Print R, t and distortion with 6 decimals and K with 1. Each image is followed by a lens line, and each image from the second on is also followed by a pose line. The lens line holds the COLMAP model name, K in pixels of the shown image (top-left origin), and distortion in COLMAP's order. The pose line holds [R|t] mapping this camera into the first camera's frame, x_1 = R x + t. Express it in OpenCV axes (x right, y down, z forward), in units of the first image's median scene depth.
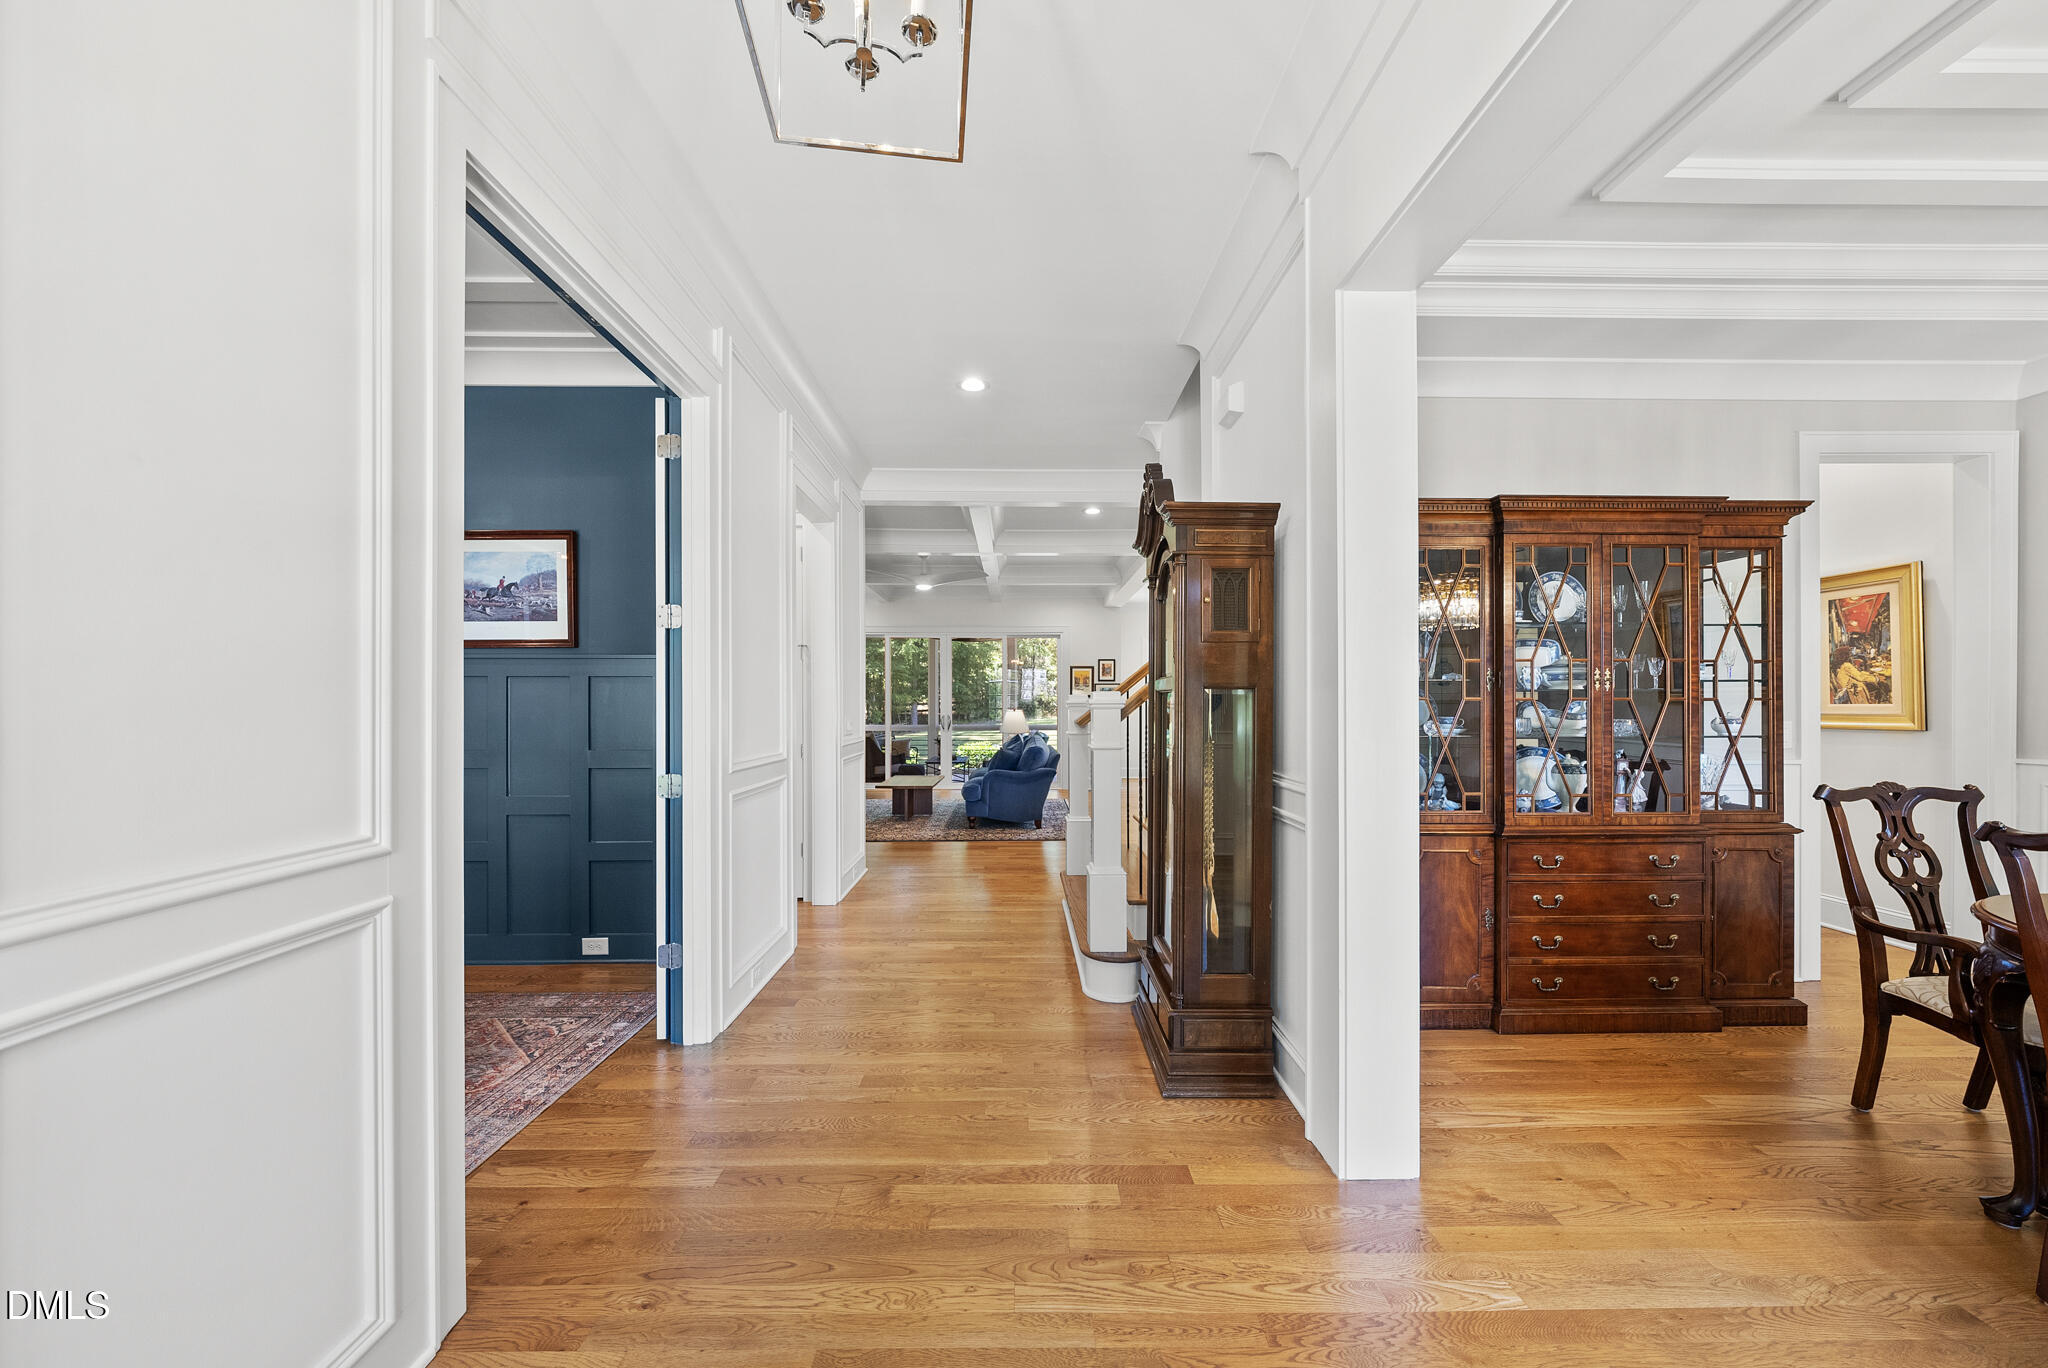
lens RADIAL K [[724.4, 0, 1029.2], [0, 724.4, 700.9], [0, 0, 1]] dist [-0.004598, 0.000939]
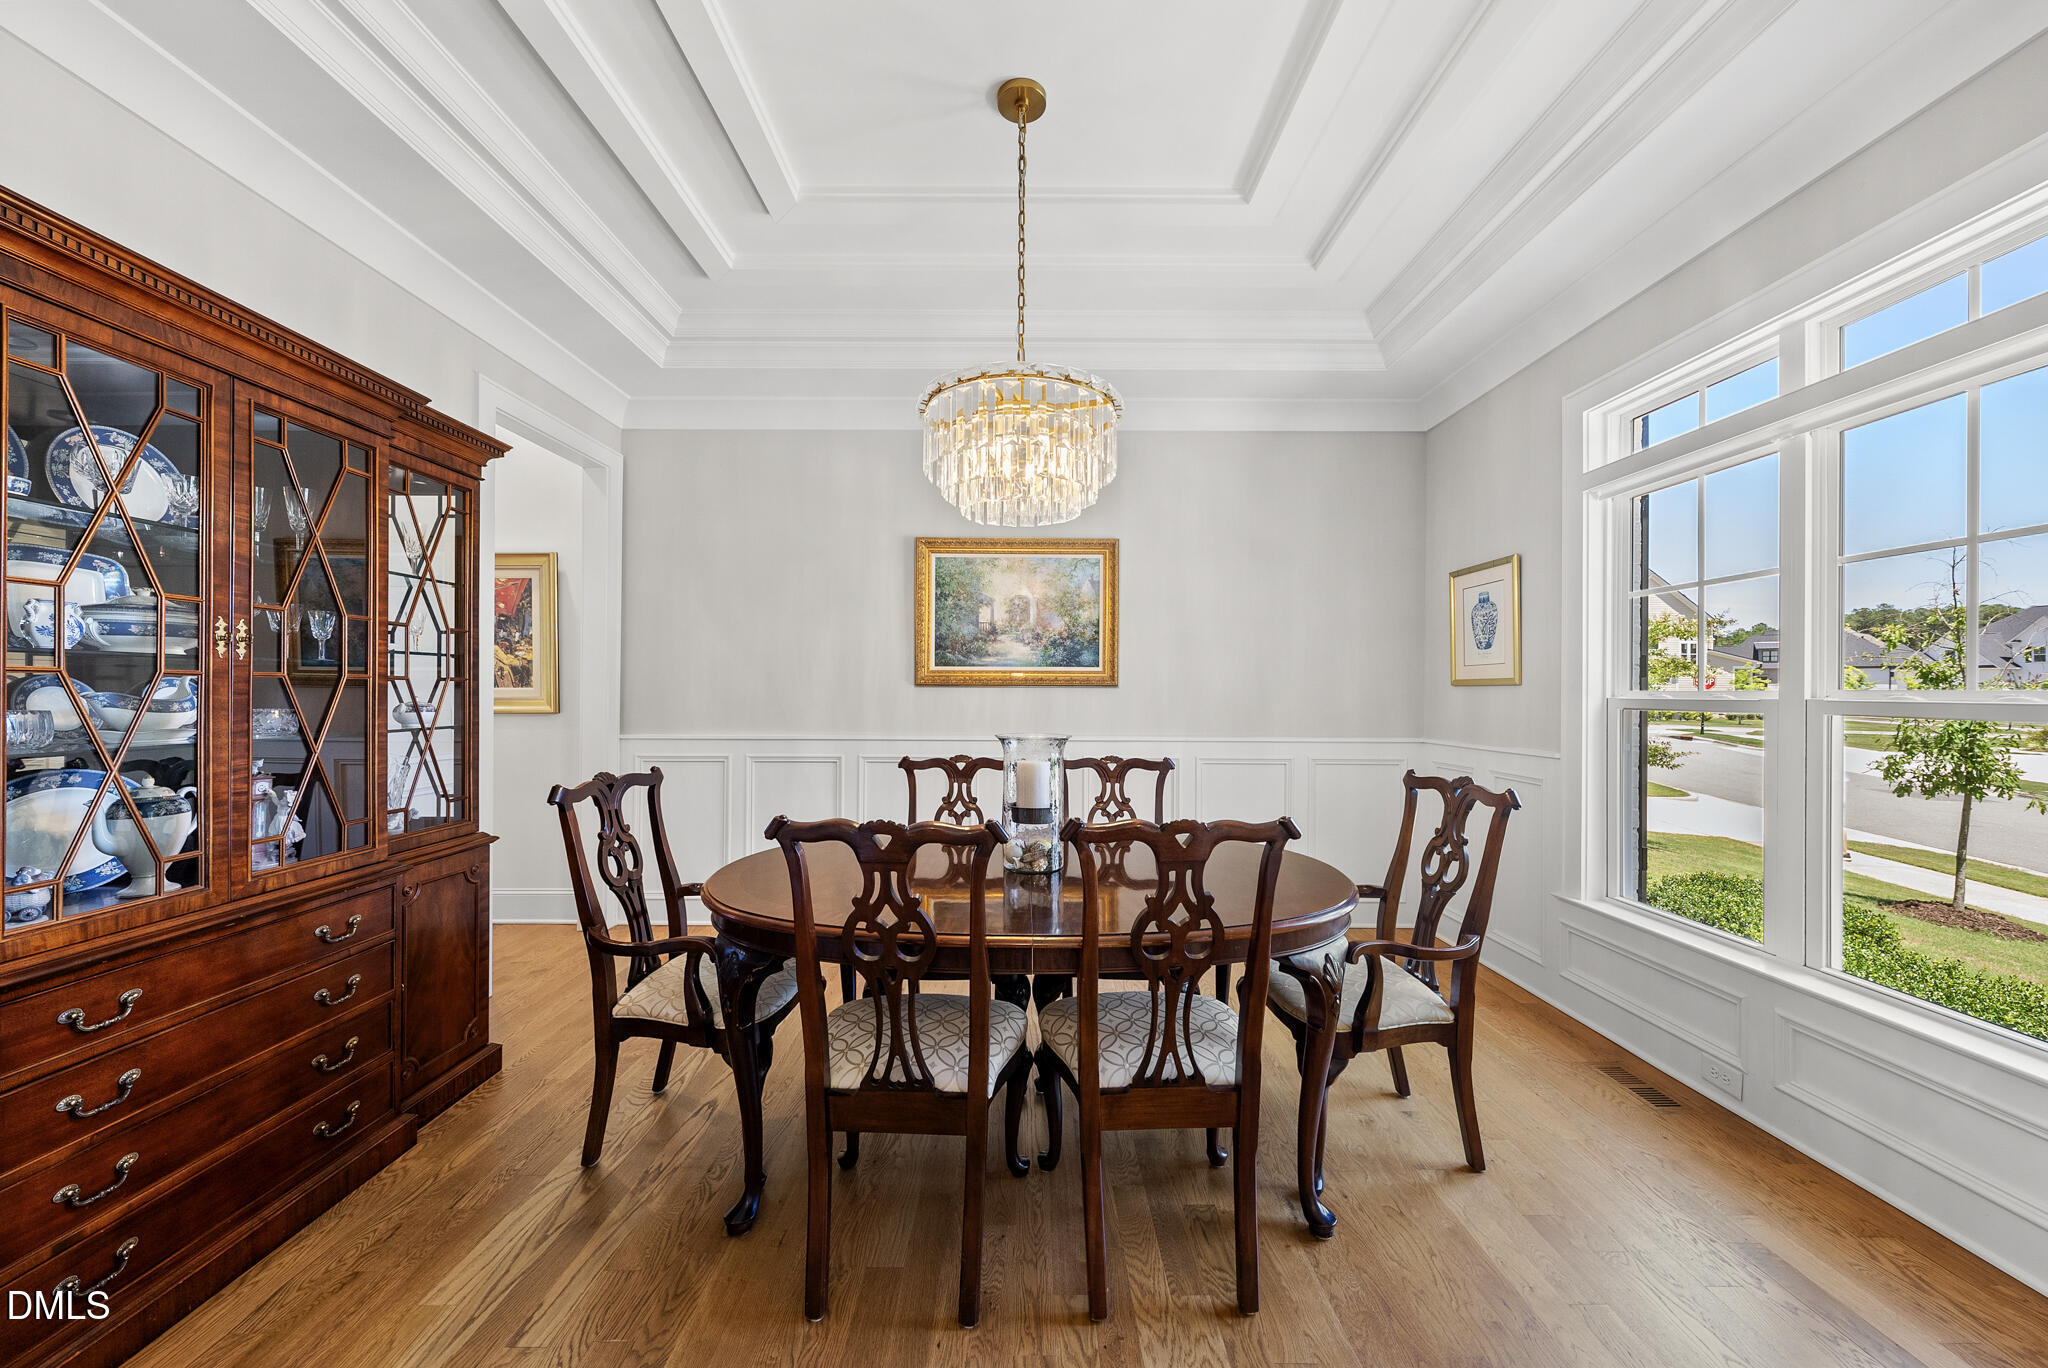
lens RADIAL K [[724.4, 0, 1032.5], [0, 724.4, 690.0], [0, 0, 1]] dist [-0.004598, 0.000939]
pose [[0.017313, 0.002824, 0.999846, 0.244251], [-0.008771, 0.999958, -0.002672, 0.005944], [-0.999812, -0.008724, 0.017337, 0.366095]]
